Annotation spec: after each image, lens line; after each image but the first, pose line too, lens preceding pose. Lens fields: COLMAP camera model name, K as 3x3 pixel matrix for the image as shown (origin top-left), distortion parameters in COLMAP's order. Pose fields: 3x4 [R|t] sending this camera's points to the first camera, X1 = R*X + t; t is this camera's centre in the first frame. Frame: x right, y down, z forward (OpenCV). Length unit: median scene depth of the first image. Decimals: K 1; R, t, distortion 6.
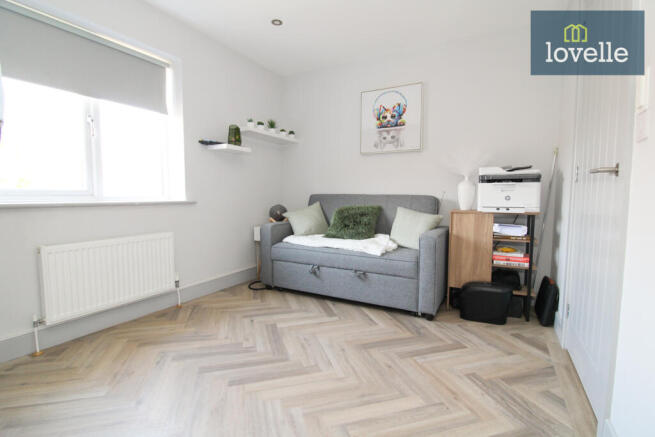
lens RADIAL K [[323.0, 0, 326.8], [0, 323.0, 218.7], [0, 0, 1]] dist [-0.013240, -0.000177]
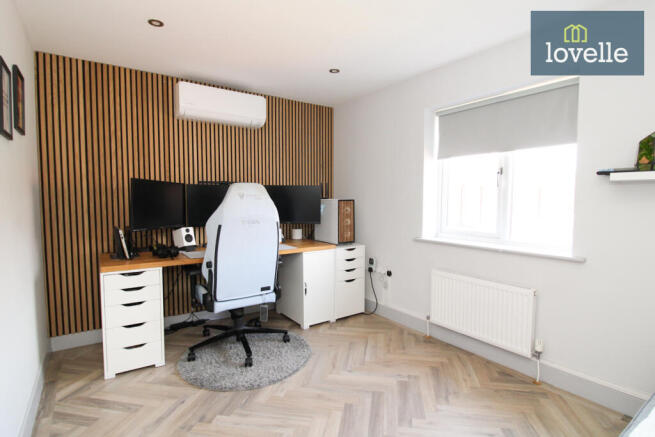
lens RADIAL K [[323.0, 0, 326.8], [0, 323.0, 218.7], [0, 0, 1]] dist [-0.013240, -0.000177]
pose [[-0.425255, 0.045388, -0.903935, 0.514114], [-0.072806, 0.993790, 0.084151, -0.181290], [0.902141, 0.101597, -0.419309, 0.870871]]
